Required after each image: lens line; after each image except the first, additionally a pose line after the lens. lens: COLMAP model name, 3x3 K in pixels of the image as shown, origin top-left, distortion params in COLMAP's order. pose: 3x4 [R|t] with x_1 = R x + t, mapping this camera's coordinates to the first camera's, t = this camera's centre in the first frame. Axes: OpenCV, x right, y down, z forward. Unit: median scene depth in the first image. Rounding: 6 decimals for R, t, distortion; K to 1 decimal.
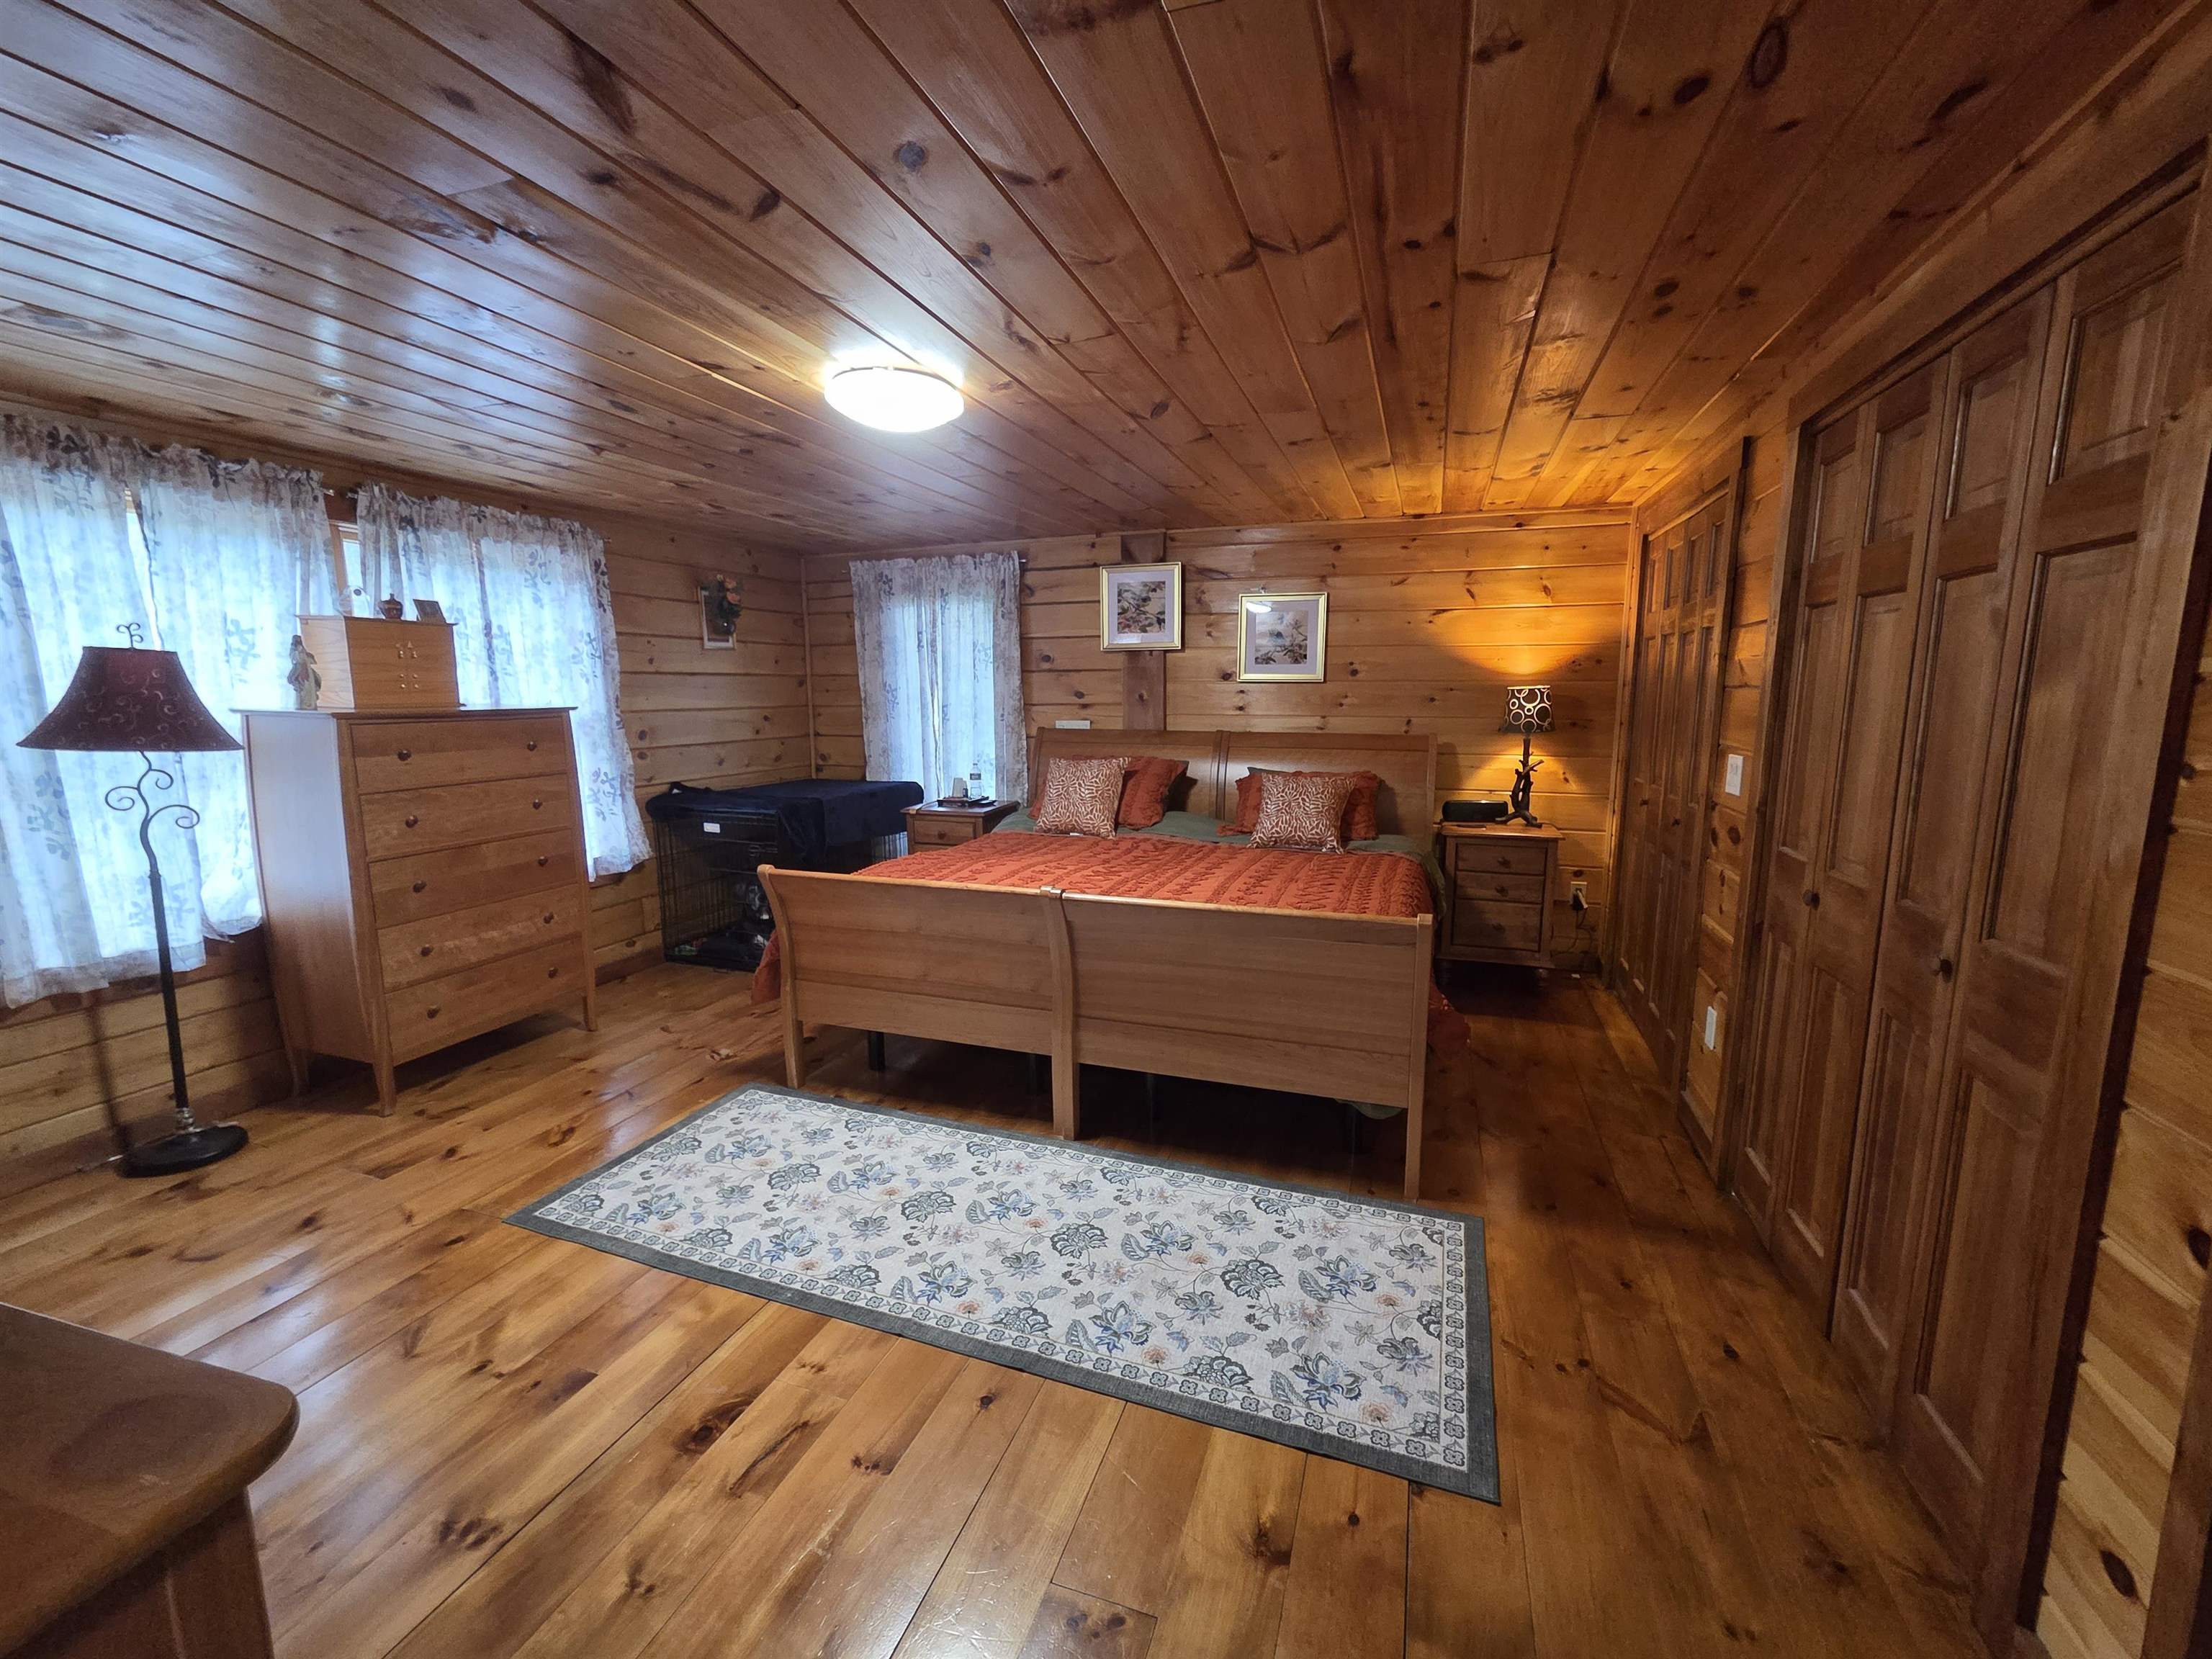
lens RADIAL K [[919.5, 0, 1102.3], [0, 919.5, 830.5], [0, 0, 1]] dist [0.001649, 0.000278]
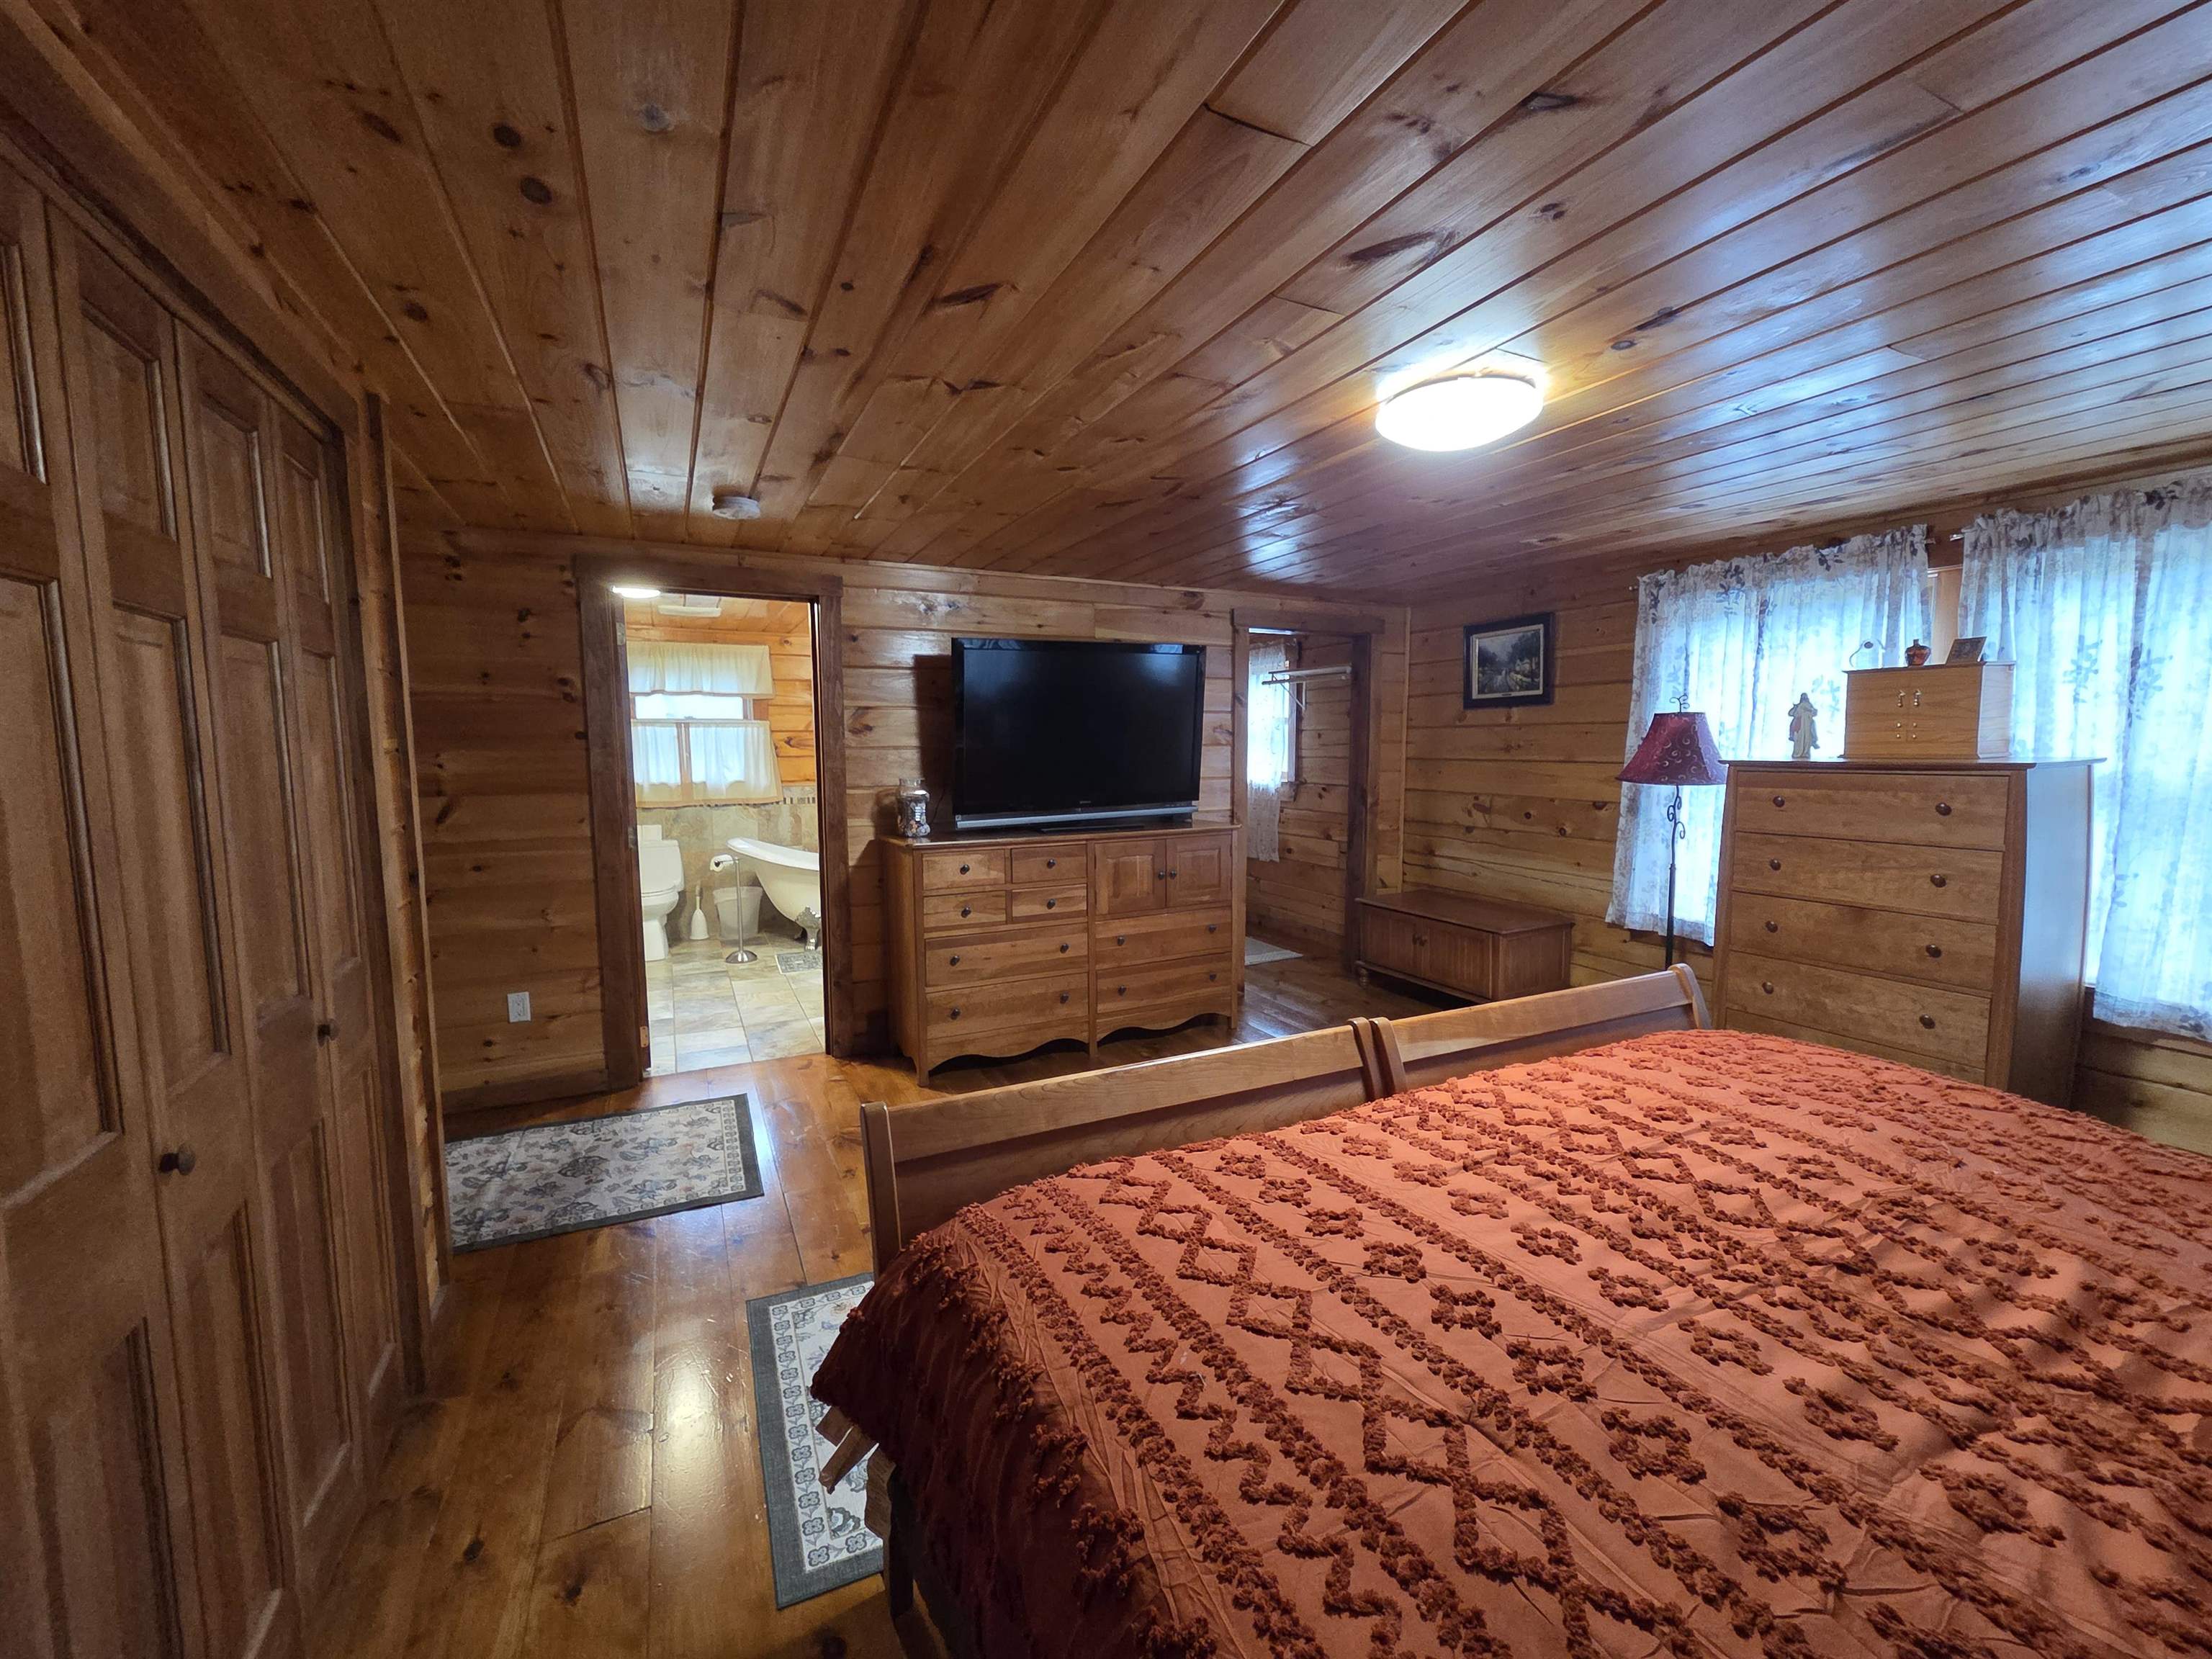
lens RADIAL K [[919.5, 0, 1123.3], [0, 919.5, 831.1], [0, 0, 1]] dist [0.001649, 0.000278]
pose [[-0.696034, 0.078171, -0.713741, 0.504953], [-0.099348, 0.974009, 0.203559, -0.182888], [0.711103, 0.212592, -0.670177, 1.134557]]
